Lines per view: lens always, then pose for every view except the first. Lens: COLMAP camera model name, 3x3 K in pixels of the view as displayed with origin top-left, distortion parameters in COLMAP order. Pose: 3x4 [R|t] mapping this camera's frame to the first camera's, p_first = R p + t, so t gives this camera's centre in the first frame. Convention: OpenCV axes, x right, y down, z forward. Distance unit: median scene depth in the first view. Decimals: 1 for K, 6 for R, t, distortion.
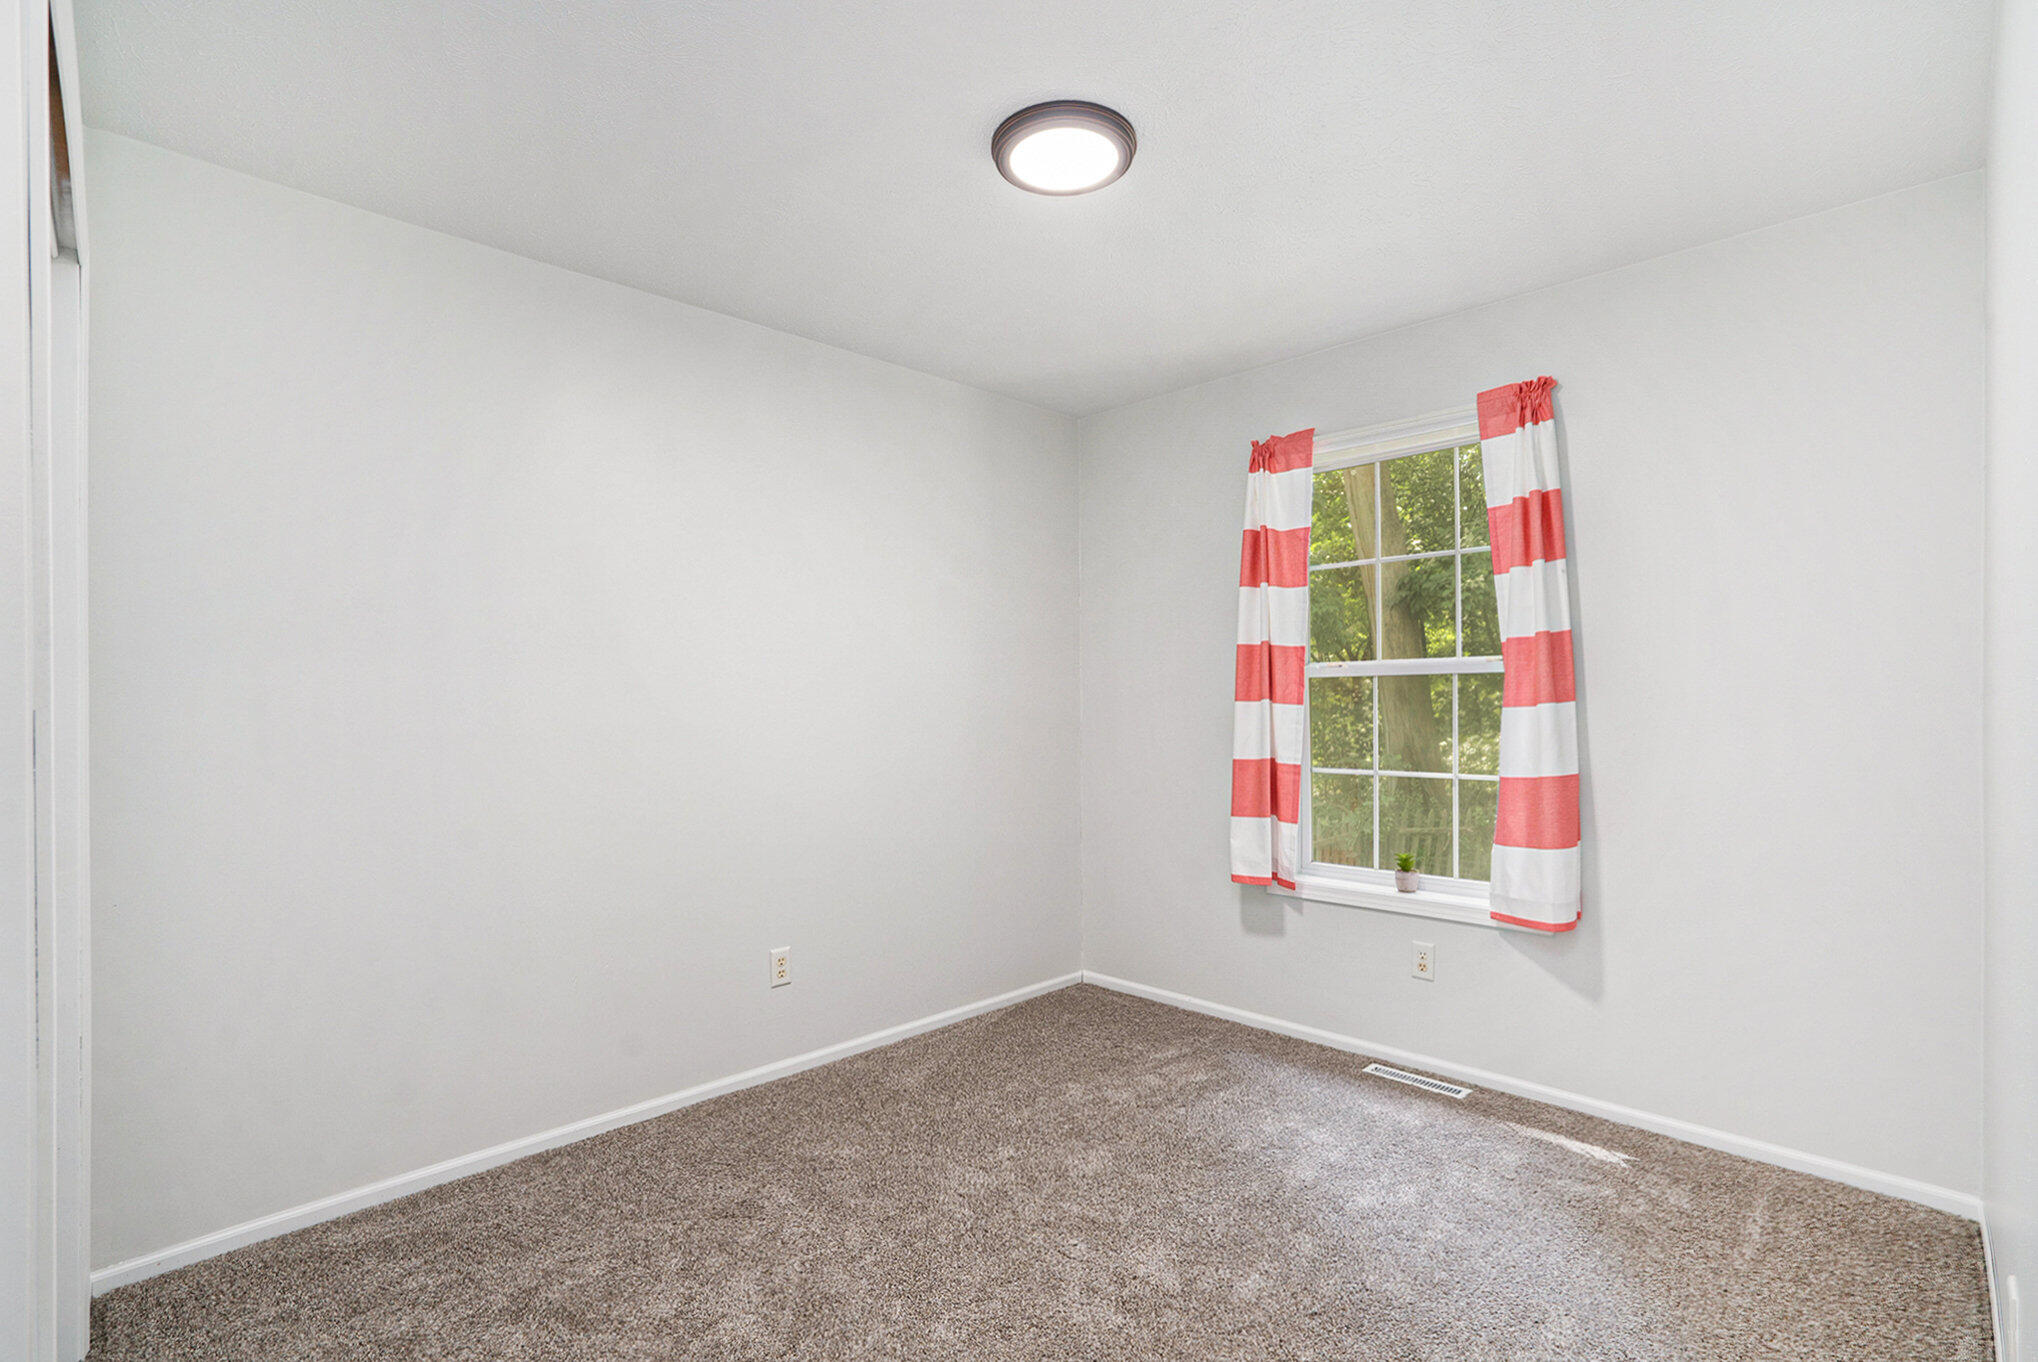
lens RADIAL K [[935.2, 0, 1018.5], [0, 935.2, 690.7], [0, 0, 1]] dist [-0.004895, 0.000990]
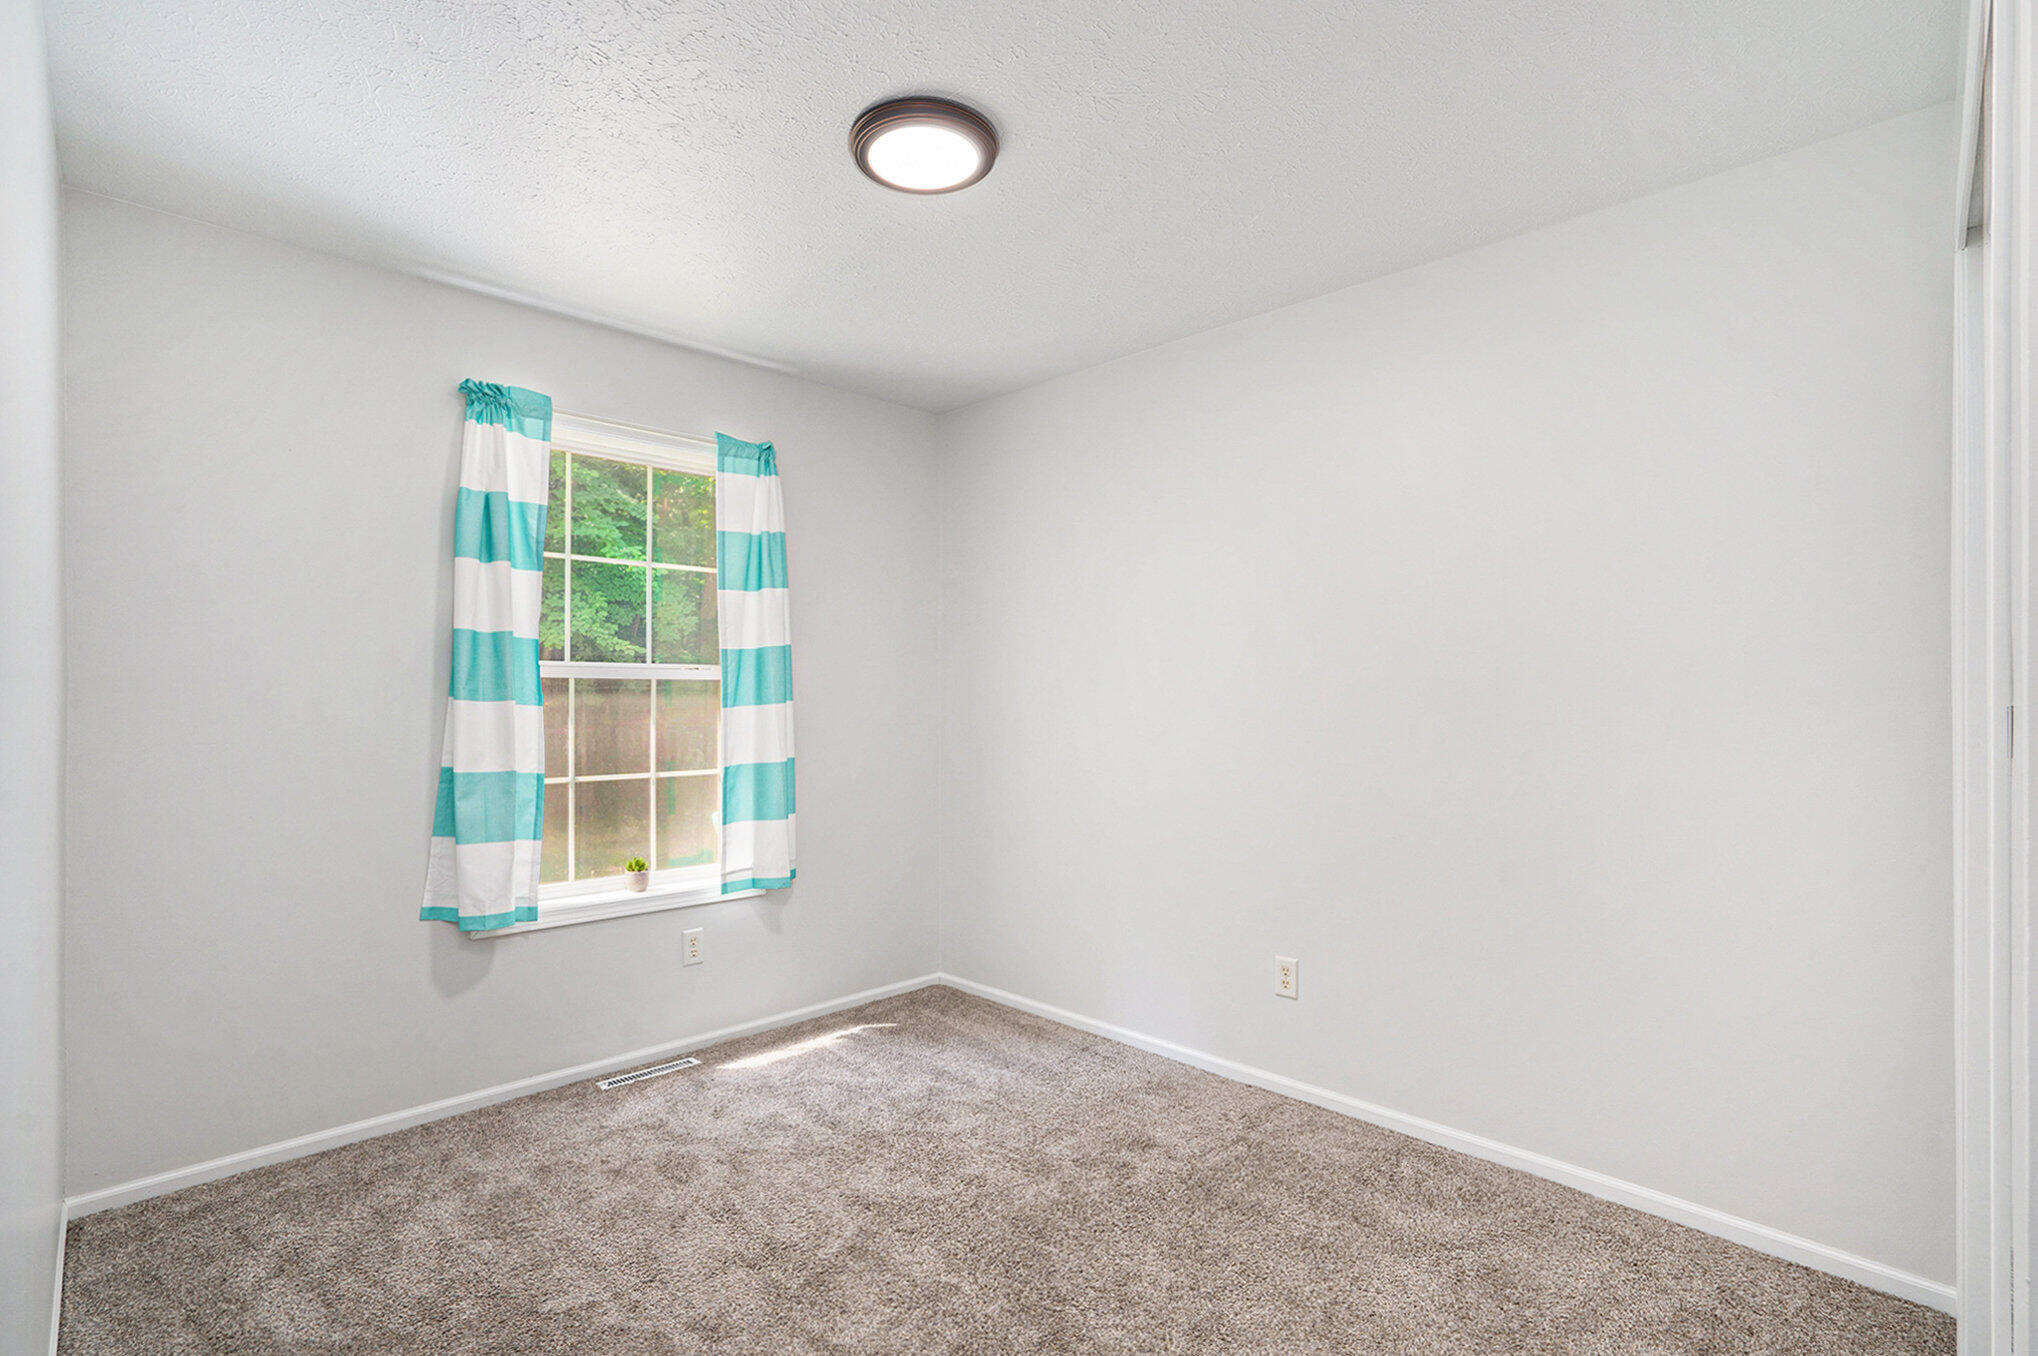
lens RADIAL K [[935.2, 0, 1017.7], [0, 935.2, 679.3], [0, 0, 1]] dist [-0.004895, 0.000990]
pose [[0.037378, 0.037484, 0.998598, -0.583288], [-0.001910, 0.999297, -0.037438, 0.022617], [-0.999299, -0.000508, 0.037423, 0.542438]]
